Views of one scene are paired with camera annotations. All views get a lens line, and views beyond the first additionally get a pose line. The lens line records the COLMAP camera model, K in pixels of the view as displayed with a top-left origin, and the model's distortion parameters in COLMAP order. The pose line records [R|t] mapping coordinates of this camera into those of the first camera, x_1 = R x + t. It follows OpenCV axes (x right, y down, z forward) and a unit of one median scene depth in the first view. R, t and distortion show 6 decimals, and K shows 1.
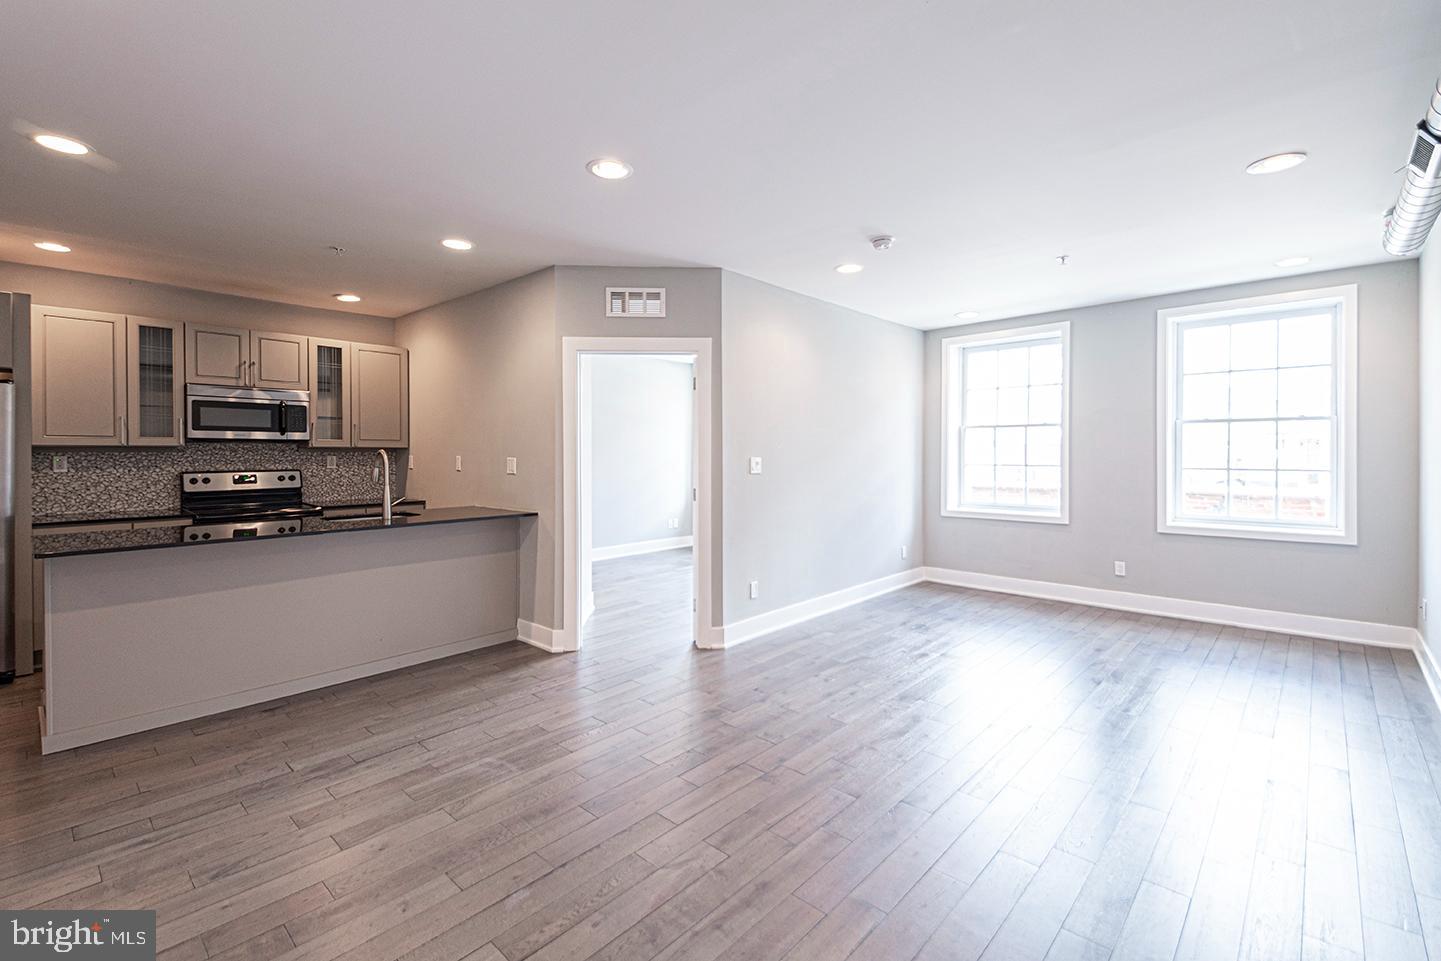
lens RADIAL K [[618.1, 0, 716.2], [0, 618.1, 459.2], [0, 0, 1]] dist [0.029185, -0.002490]
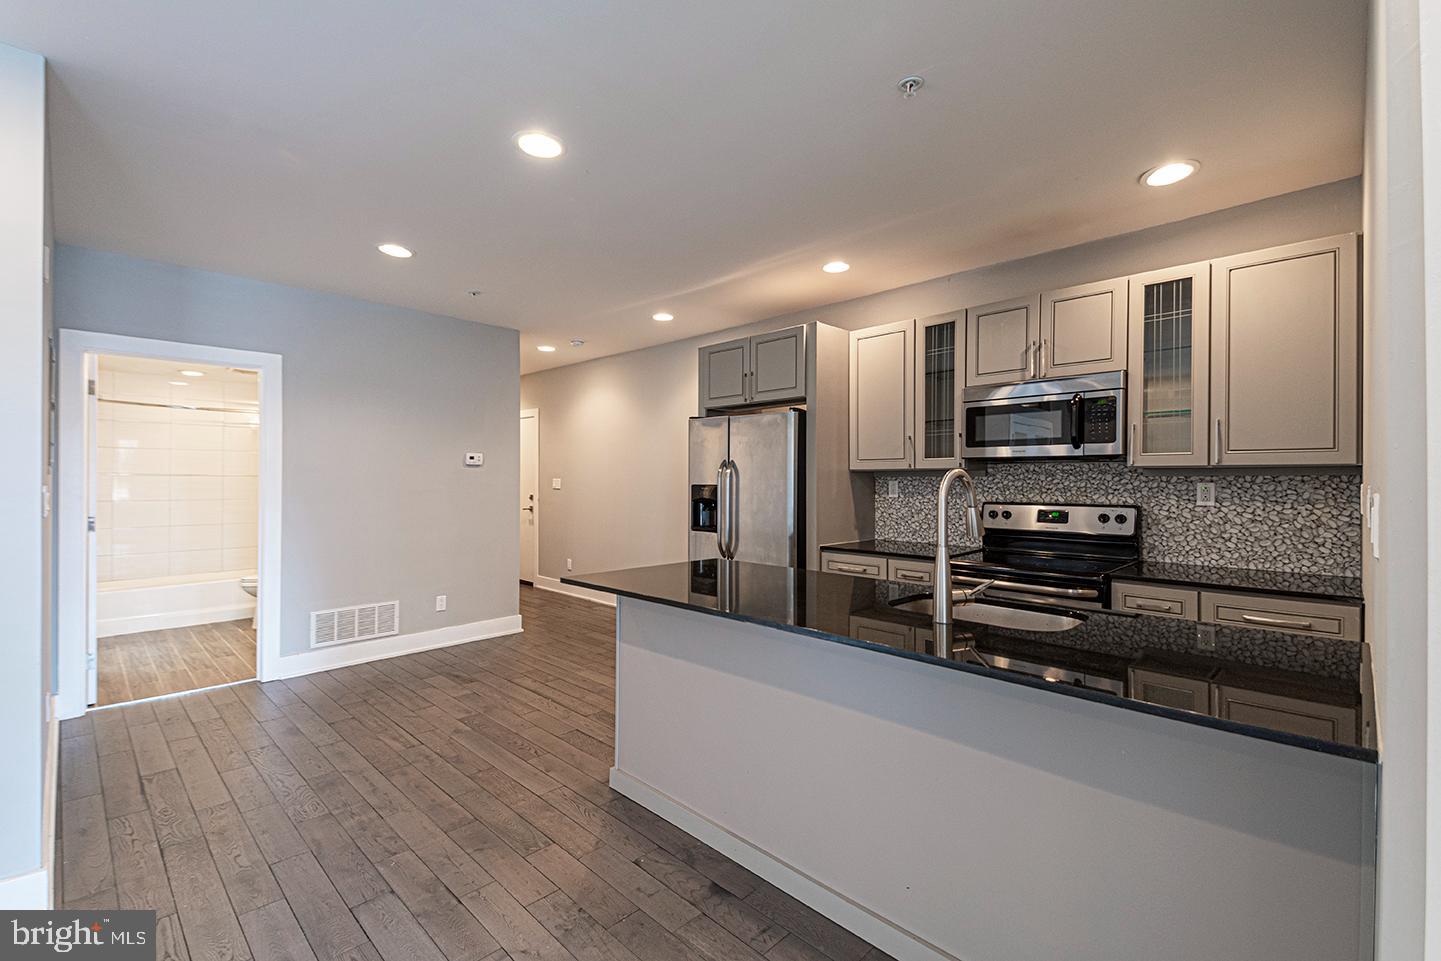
lens RADIAL K [[618.1, 0, 730.3], [0, 618.1, 476.7], [0, 0, 1]] dist [0.029185, -0.002490]
pose [[-0.034467, -0.005741, -0.999389, -0.068802], [-0.014625, 0.999879, -0.005239, -0.002393], [0.999299, 0.014435, -0.034547, 0.743399]]
